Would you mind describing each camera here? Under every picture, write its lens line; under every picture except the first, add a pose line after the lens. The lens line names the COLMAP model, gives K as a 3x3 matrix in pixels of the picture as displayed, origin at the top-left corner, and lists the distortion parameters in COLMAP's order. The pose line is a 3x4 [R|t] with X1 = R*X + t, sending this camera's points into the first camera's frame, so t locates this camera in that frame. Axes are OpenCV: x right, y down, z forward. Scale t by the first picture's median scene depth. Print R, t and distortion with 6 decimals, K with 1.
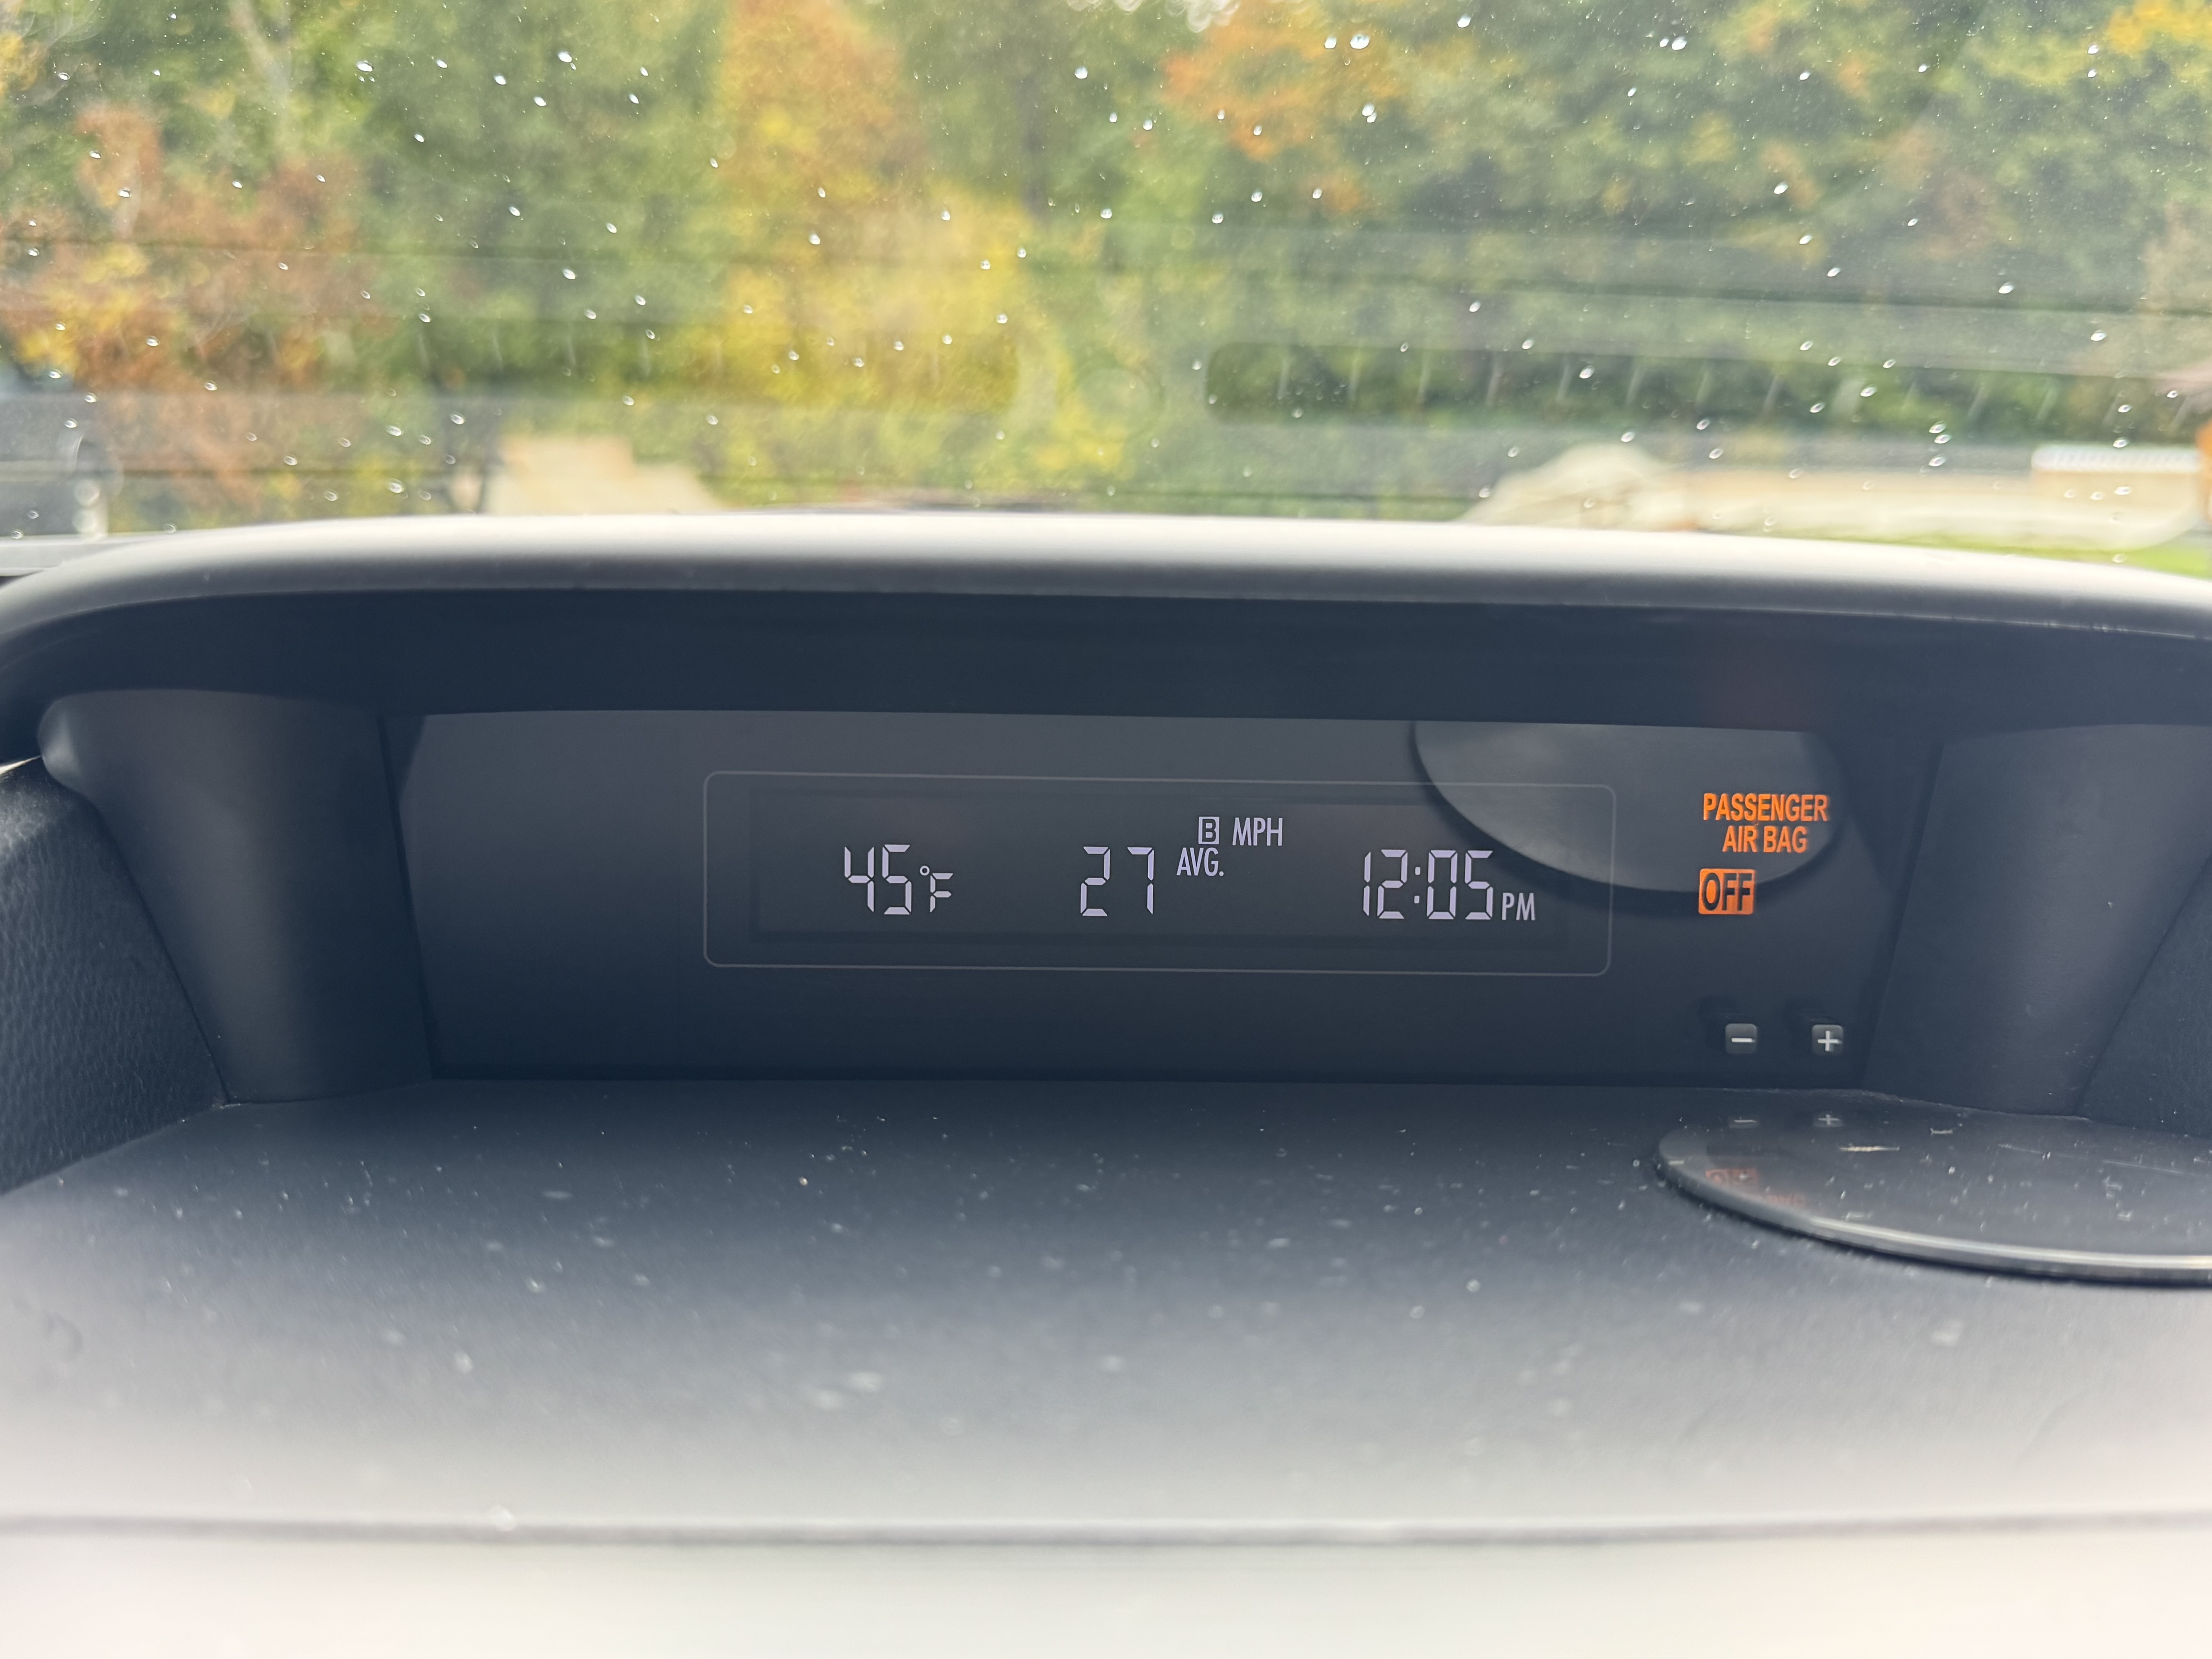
lens RADIAL K [[1940.7, 0, 1118.5], [0, 1940.7, 832.5], [0, 0, 1]] dist [0.006585, -0.002655]
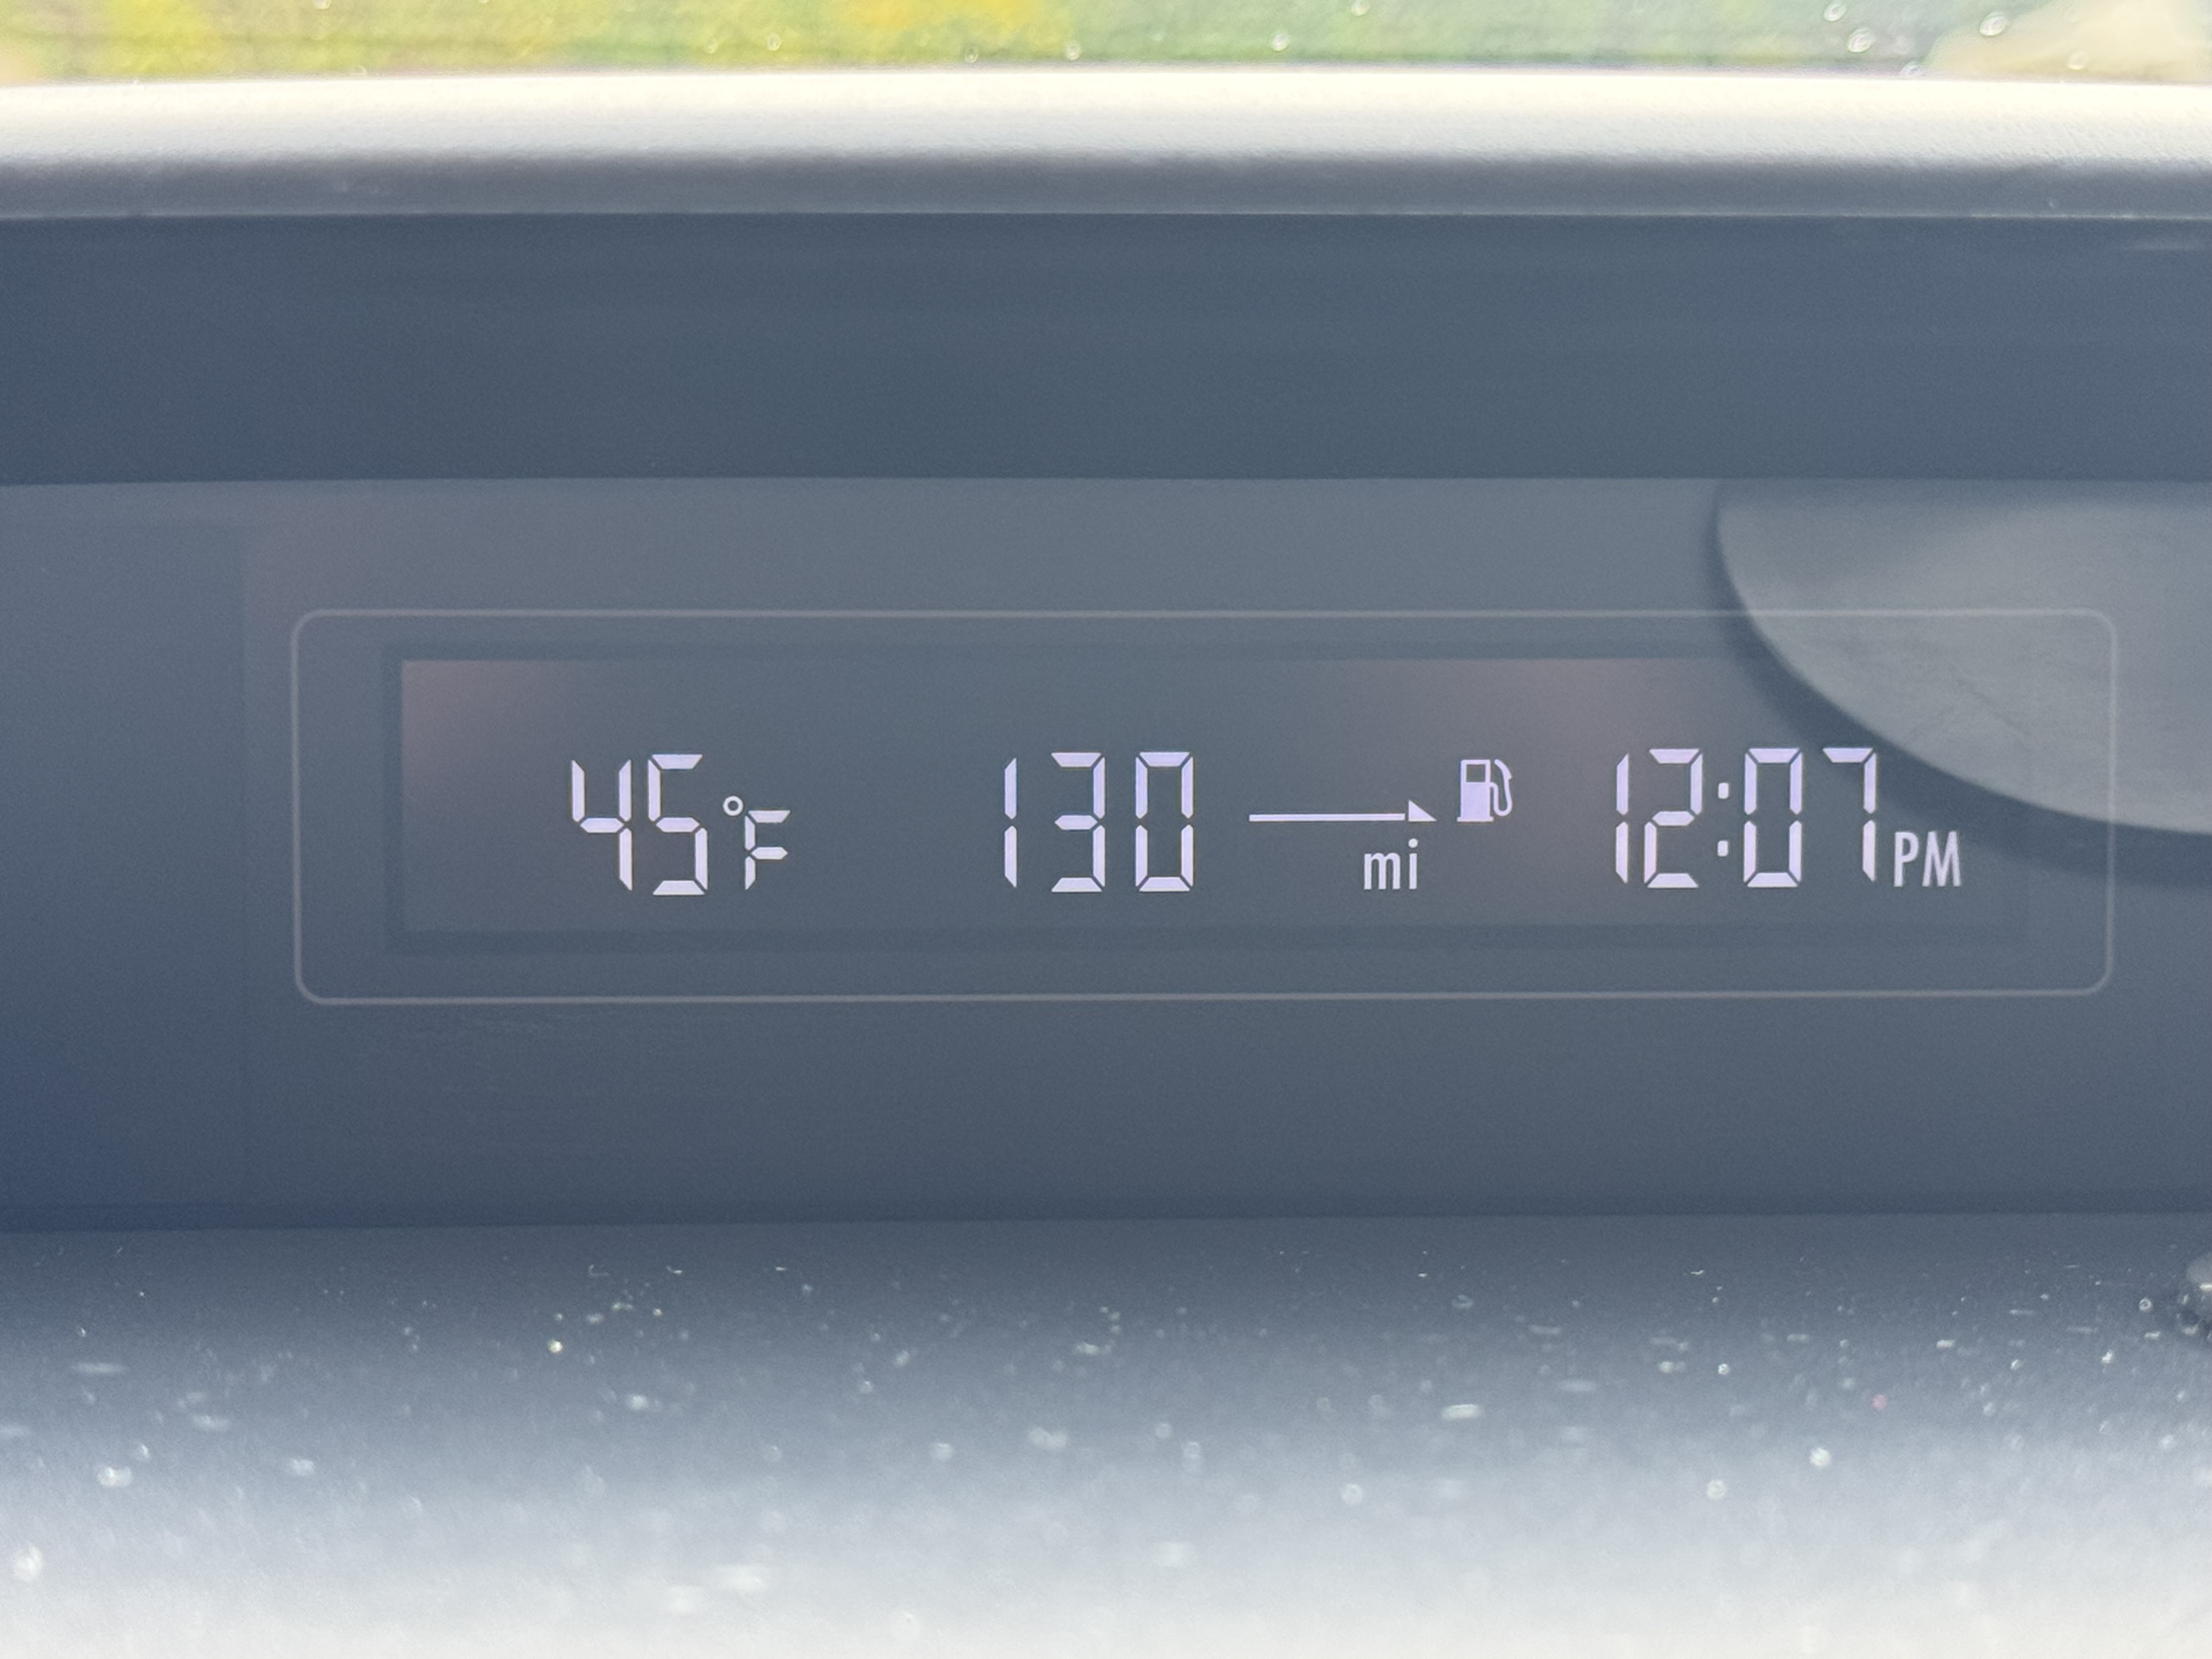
lens RADIAL K [[4439.0, 0, 1101.4], [0, 4439.0, 828.2], [0, 0, 1]] dist [-0.018386, 0.000000]
pose [[0.999789, -0.019085, 0.007629, -0.014305], [0.019125, 0.999804, -0.005145, 0.033076], [-0.007530, 0.005290, 0.999958, -0.138061]]
